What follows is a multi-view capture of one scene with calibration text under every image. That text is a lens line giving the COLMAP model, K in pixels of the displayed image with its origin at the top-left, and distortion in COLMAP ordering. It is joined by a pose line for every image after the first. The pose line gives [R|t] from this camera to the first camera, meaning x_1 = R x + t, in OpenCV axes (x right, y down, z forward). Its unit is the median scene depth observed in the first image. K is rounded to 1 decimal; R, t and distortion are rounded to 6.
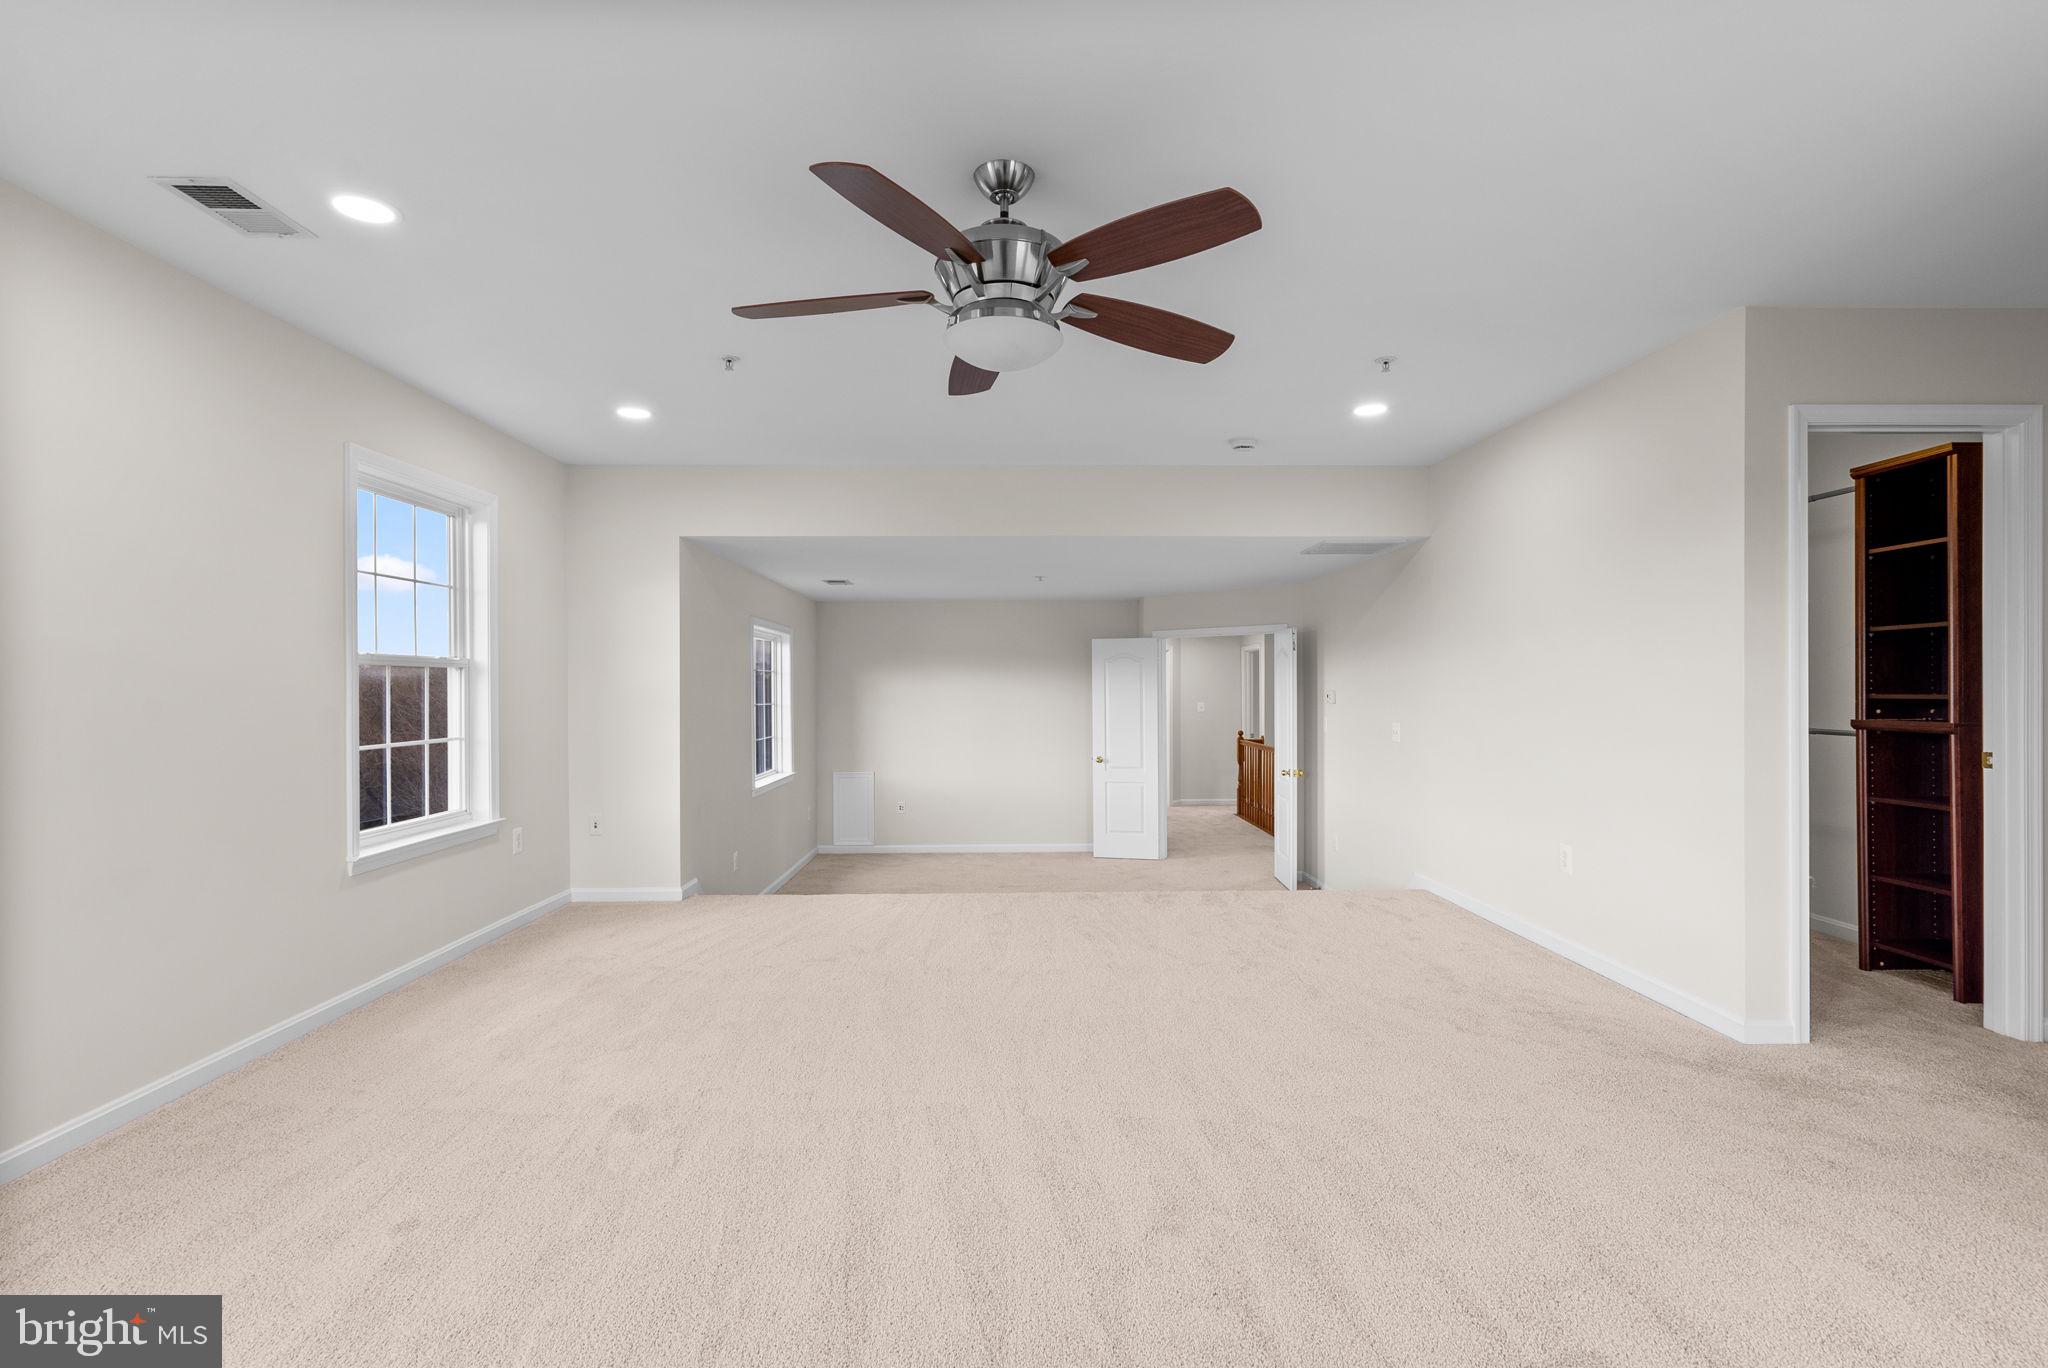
lens RADIAL K [[943.0, 0, 1021.3], [0, 943.0, 705.6], [0, 0, 1]] dist [-0.002401, 0.000446]
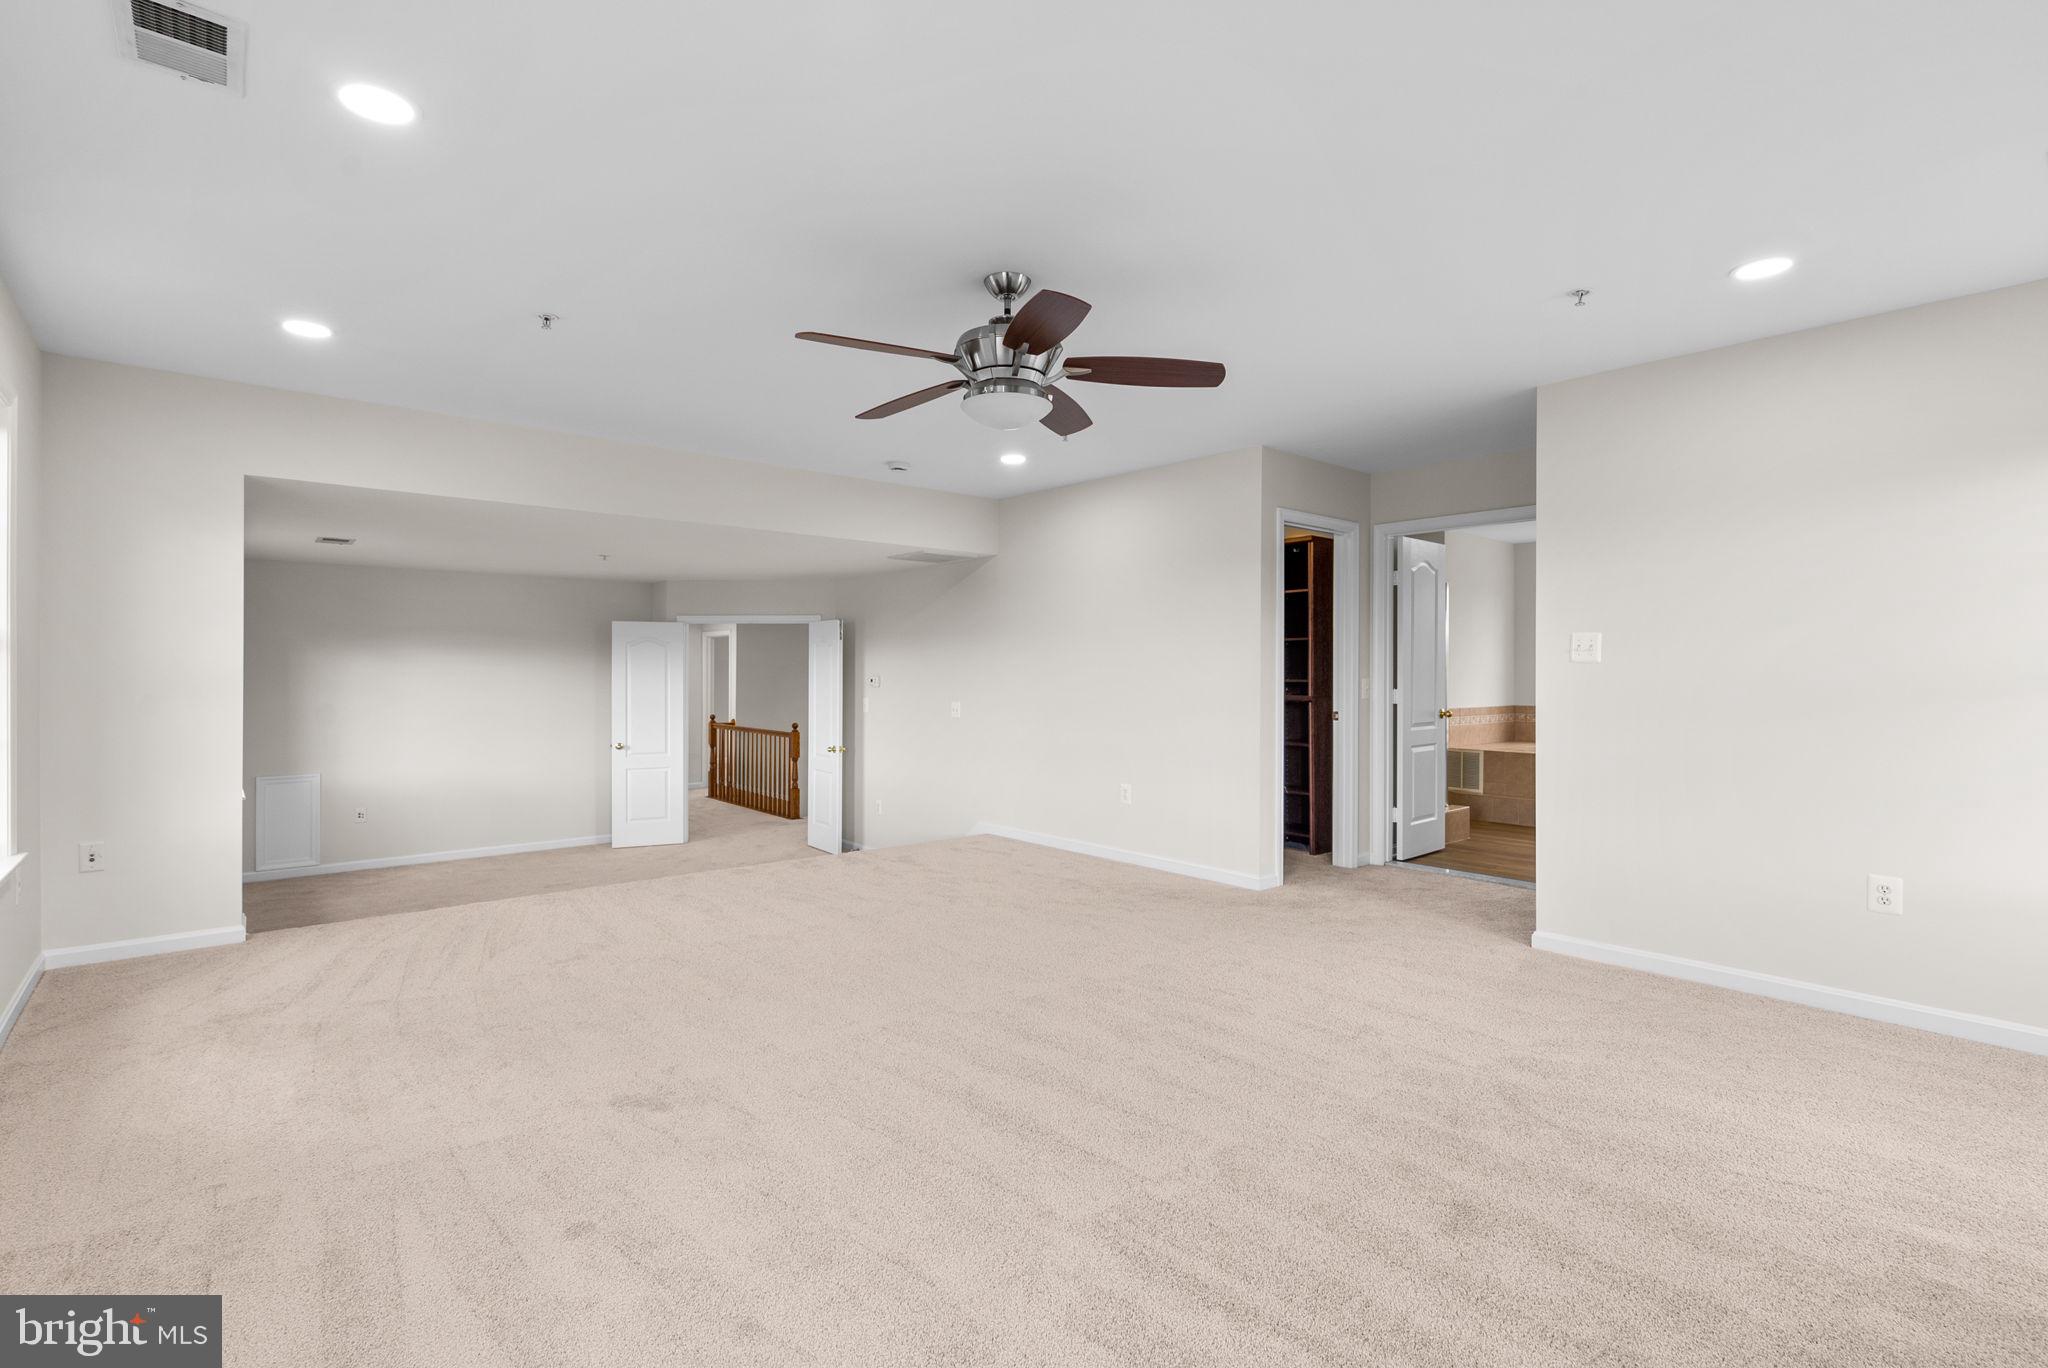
lens RADIAL K [[942.4, 0, 1019.8], [0, 942.4, 692.4], [0, 0, 1]] dist [-0.000728, 0.000279]
pose [[0.776326, -0.006730, 0.630296, -0.345657], [0.005752, 0.999977, 0.003593, 0.001665], [-0.630306, 0.000836, 0.776347, -0.010766]]
